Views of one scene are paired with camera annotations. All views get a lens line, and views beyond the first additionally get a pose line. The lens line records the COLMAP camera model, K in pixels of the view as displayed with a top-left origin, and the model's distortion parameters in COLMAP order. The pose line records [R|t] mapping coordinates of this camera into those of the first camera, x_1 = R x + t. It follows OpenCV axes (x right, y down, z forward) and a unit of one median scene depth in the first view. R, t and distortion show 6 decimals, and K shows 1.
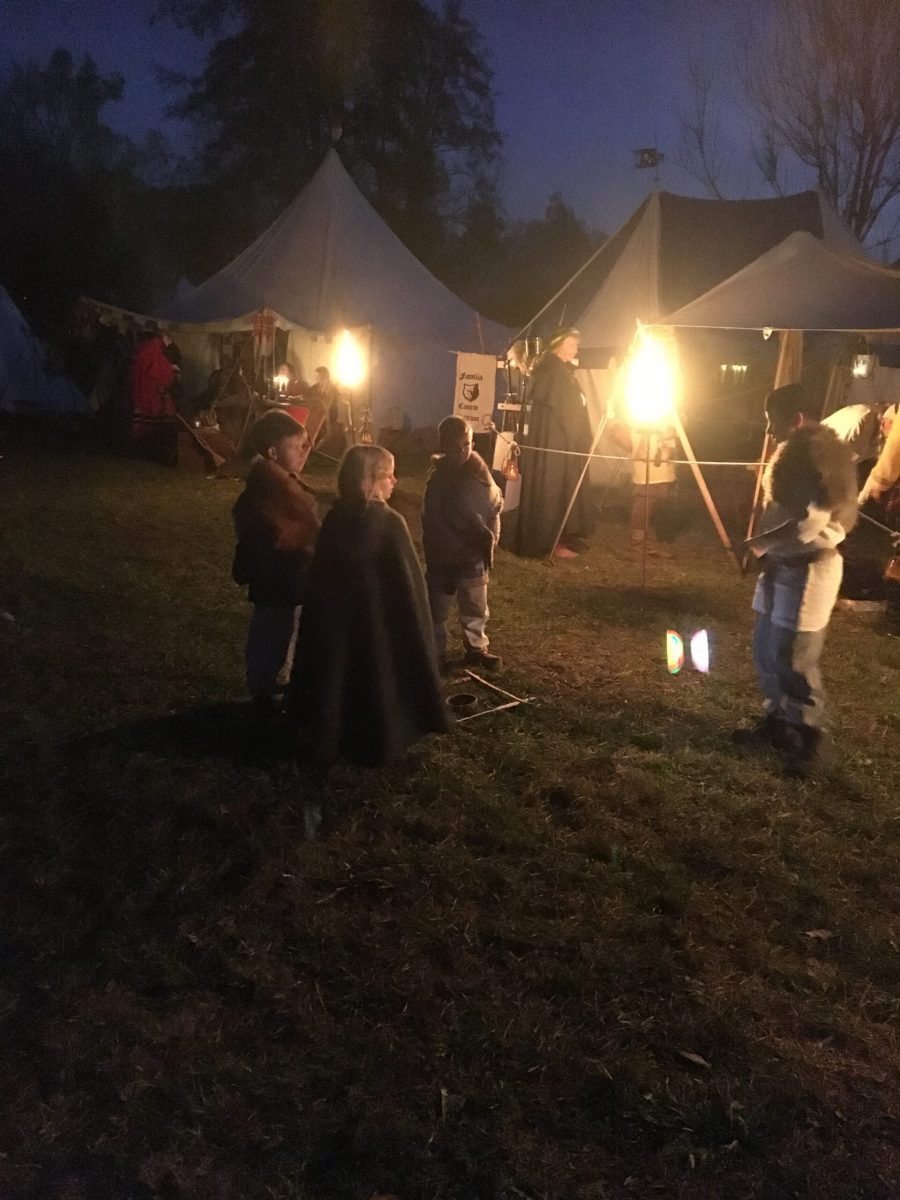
lens RADIAL K [[1022.5, 0, 455.0], [0, 1022.5, 597.8], [0, 0, 1]] dist [0.068143, -0.079837]
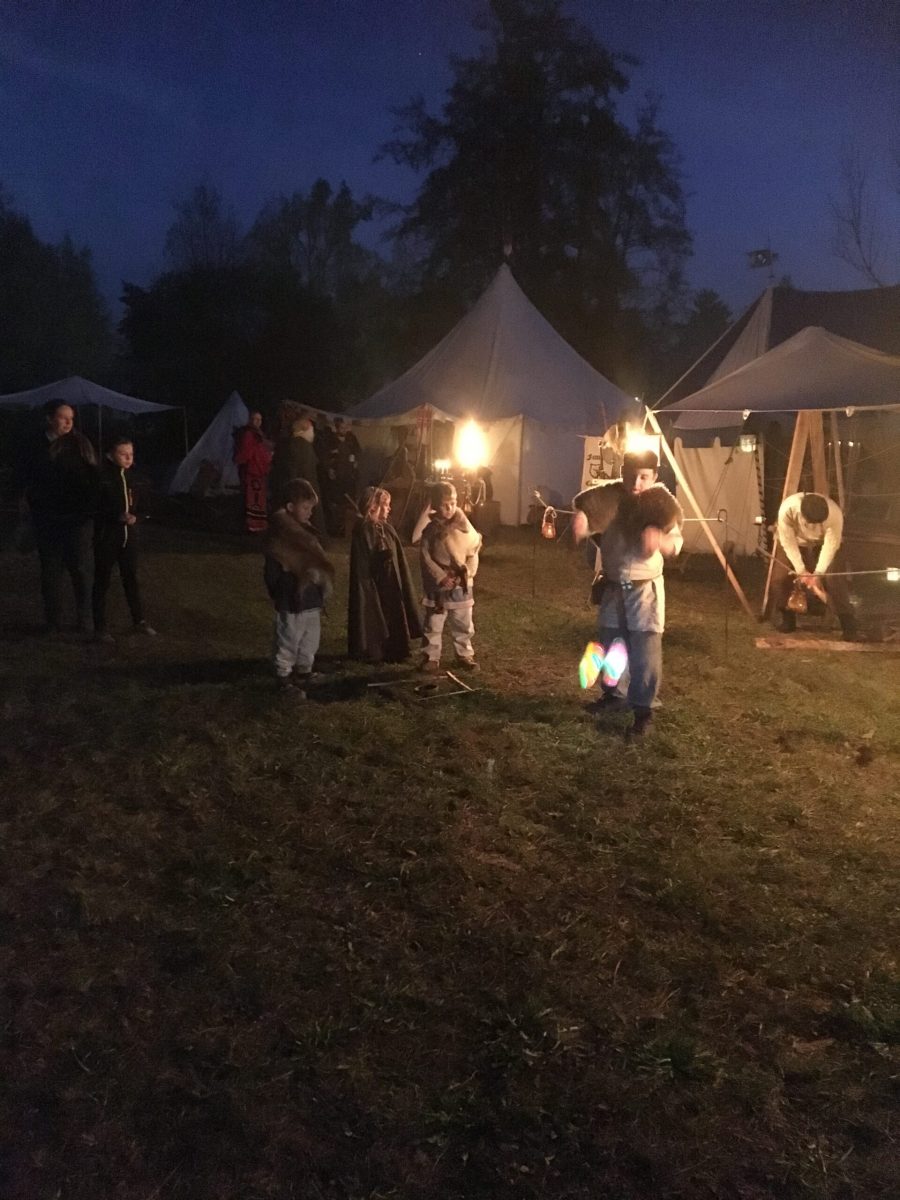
lens RADIAL K [[1022.5, 0, 446.2], [0, 1022.5, 601.9], [0, 0, 1]] dist [0.068143, -0.079837]
pose [[0.973021, 0.012832, -0.230360, 0.084470], [-0.030791, 0.996743, -0.074539, 0.021751], [0.228653, 0.079621, 0.970247, -0.080178]]
